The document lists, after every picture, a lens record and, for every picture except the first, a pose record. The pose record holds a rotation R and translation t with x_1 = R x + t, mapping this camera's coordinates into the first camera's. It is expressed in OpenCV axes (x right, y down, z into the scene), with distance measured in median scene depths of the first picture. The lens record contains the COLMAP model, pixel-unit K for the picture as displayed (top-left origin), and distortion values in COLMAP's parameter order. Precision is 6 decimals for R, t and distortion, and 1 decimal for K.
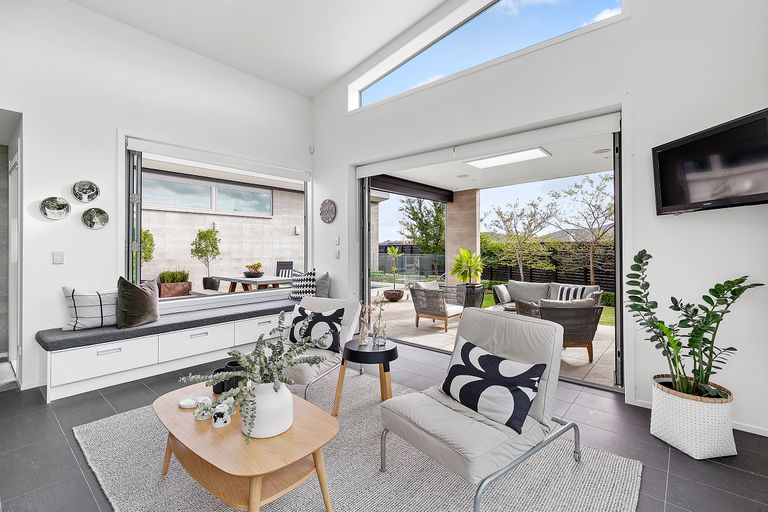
lens RADIAL K [[351.9, 0, 365.1], [0, 351.9, 249.2], [0, 0, 1]] dist [0.008423, 0.000245]
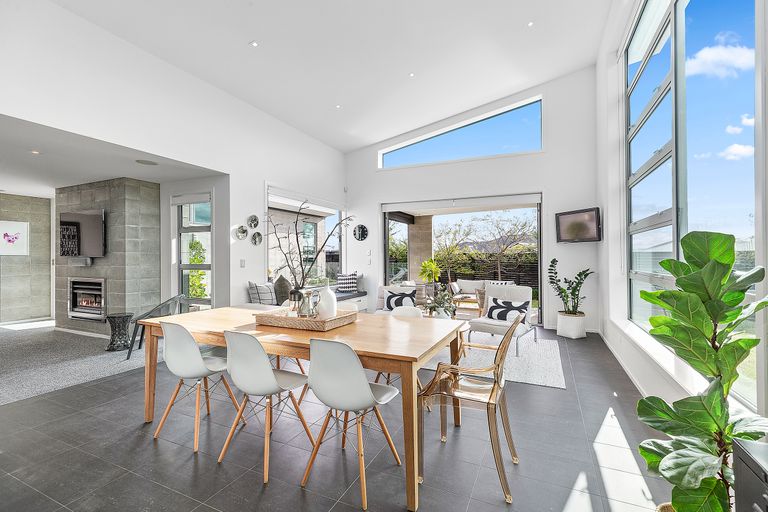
lens RADIAL K [[351.9, 0, 362.0], [0, 351.9, 256.9], [0, 0, 1]] dist [0.008423, 0.000245]
pose [[0.967527, 0.000201, 0.252769, -0.242961], [0.001174, 0.999985, -0.005289, 0.000823], [-0.252767, 0.005414, 0.967512, -0.220911]]
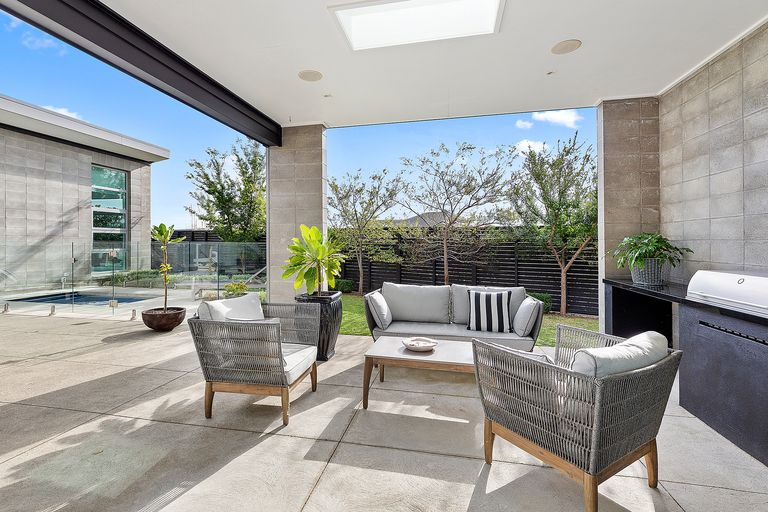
lens RADIAL K [[380.0, 0, 375.4], [0, 380.0, 248.5], [0, 0, 1]] dist [0.013167, -0.000218]
pose [[0.856829, -0.002660, 0.515594, 0.054855], [-0.006912, 0.999838, 0.016645, 0.015742], [-0.515554, -0.017825, 0.856672, 0.337709]]
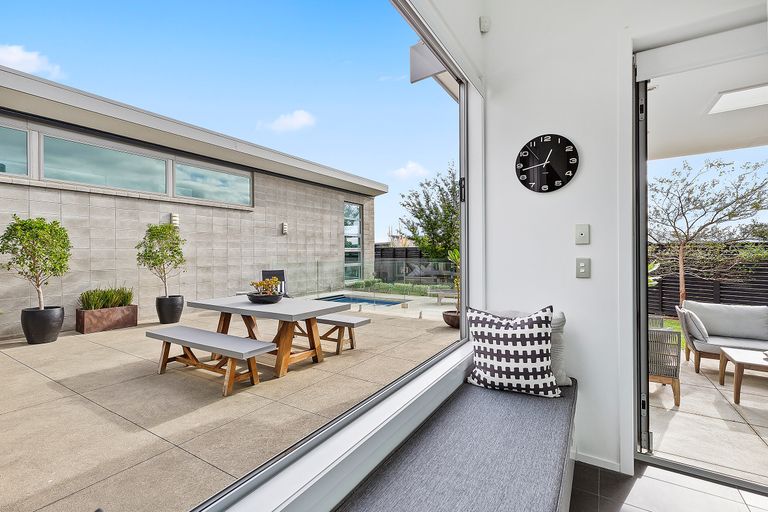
lens RADIAL K [[351.9, 0, 374.5], [0, 351.9, 256.1], [0, 0, 1]] dist [0.008423, 0.000245]
pose [[0.984896, -0.004307, 0.173095, -0.192391], [0.002530, 0.999942, 0.010486, -0.001846], [-0.173130, -0.009890, 0.984849, 0.316860]]
